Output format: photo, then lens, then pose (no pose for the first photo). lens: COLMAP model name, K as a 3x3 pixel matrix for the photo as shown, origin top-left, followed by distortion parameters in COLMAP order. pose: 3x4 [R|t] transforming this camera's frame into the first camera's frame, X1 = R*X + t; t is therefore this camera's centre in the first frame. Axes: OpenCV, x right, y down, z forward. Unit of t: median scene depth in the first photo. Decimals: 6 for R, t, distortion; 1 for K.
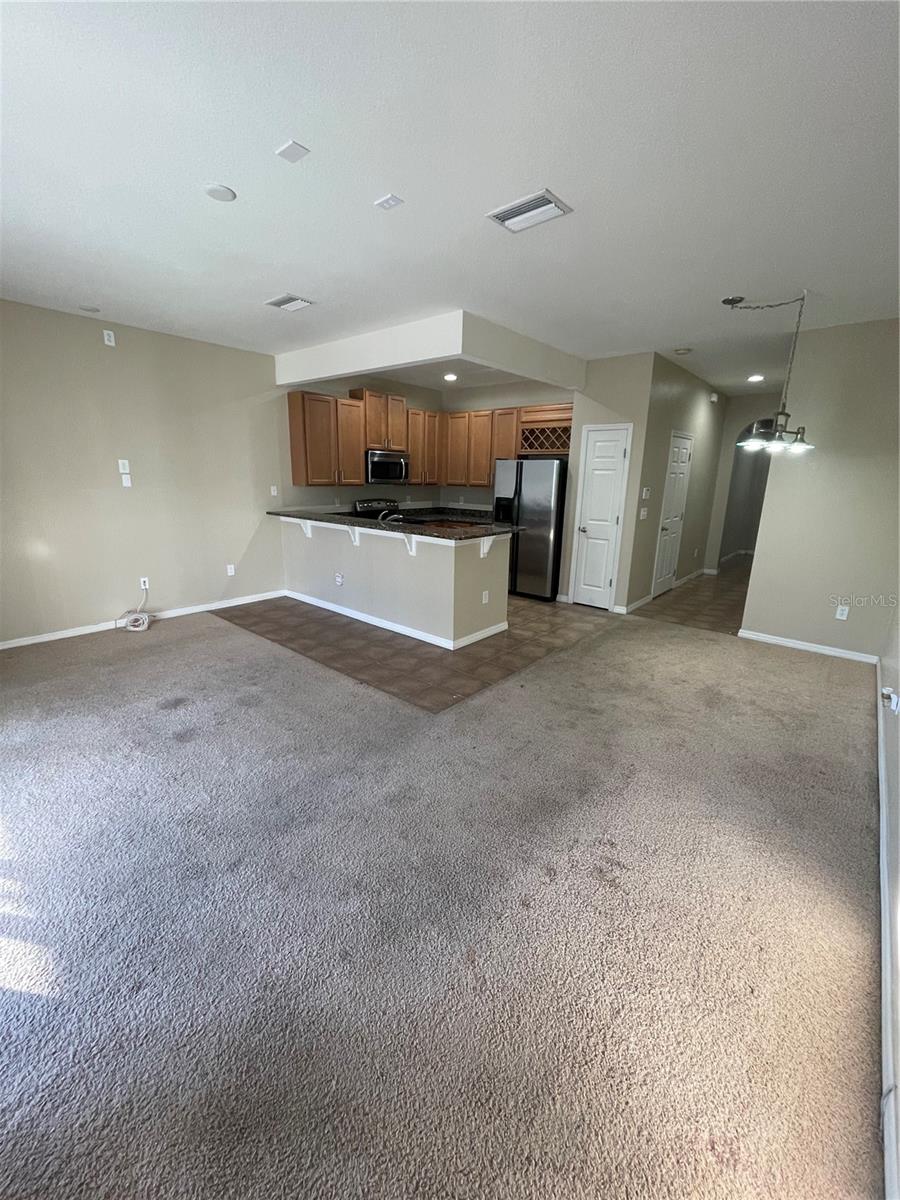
lens RADIAL K [[480.1, 0, 450.0], [0, 480.1, 600.0], [0, 0, 1]] dist [-0.008292, -0.000206]
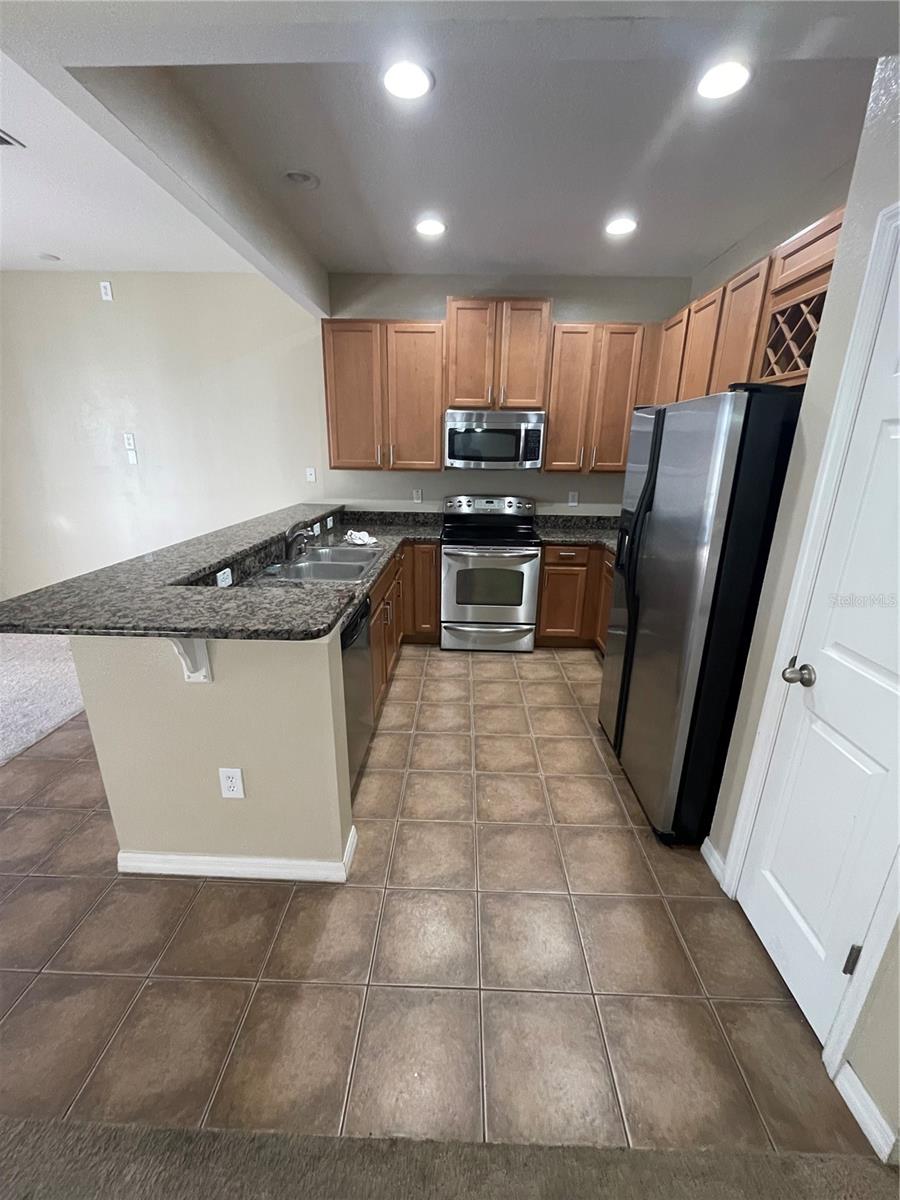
lens RADIAL K [[480.1, 0, 450.0], [0, 480.1, 600.0], [0, 0, 1]] dist [-0.008292, -0.000206]
pose [[0.632346, 0.221918, -0.742221, 0.392236], [-0.203357, 0.972043, 0.117381, -0.203358], [0.747519, 0.076710, 0.659796, 0.821342]]
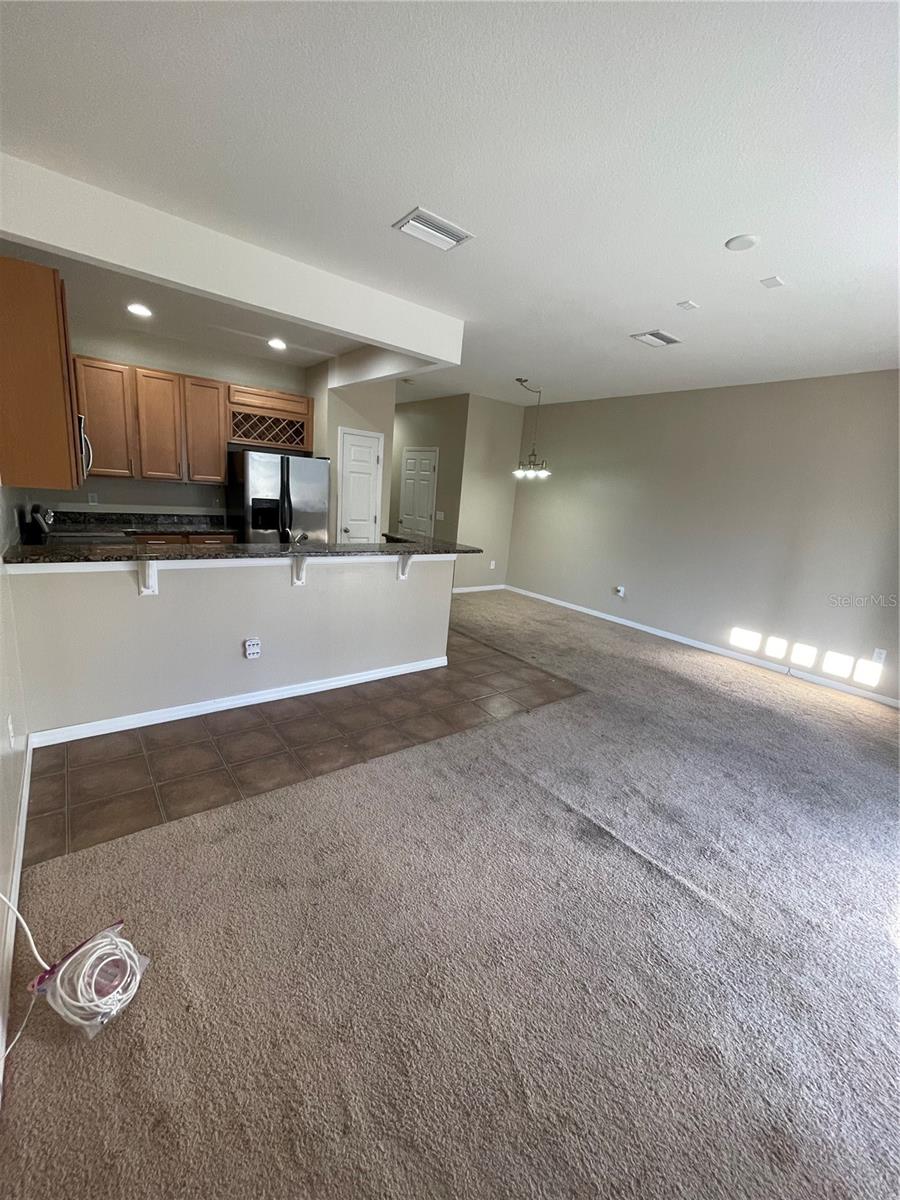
lens RADIAL K [[480.1, 0, 450.0], [0, 480.1, 600.0], [0, 0, 1]] dist [-0.008292, -0.000206]
pose [[0.198874, -0.228289, 0.953065, -0.797059], [0.174676, 0.965176, 0.194741, -0.189998], [-0.964333, 0.127749, 0.231825, 0.662927]]
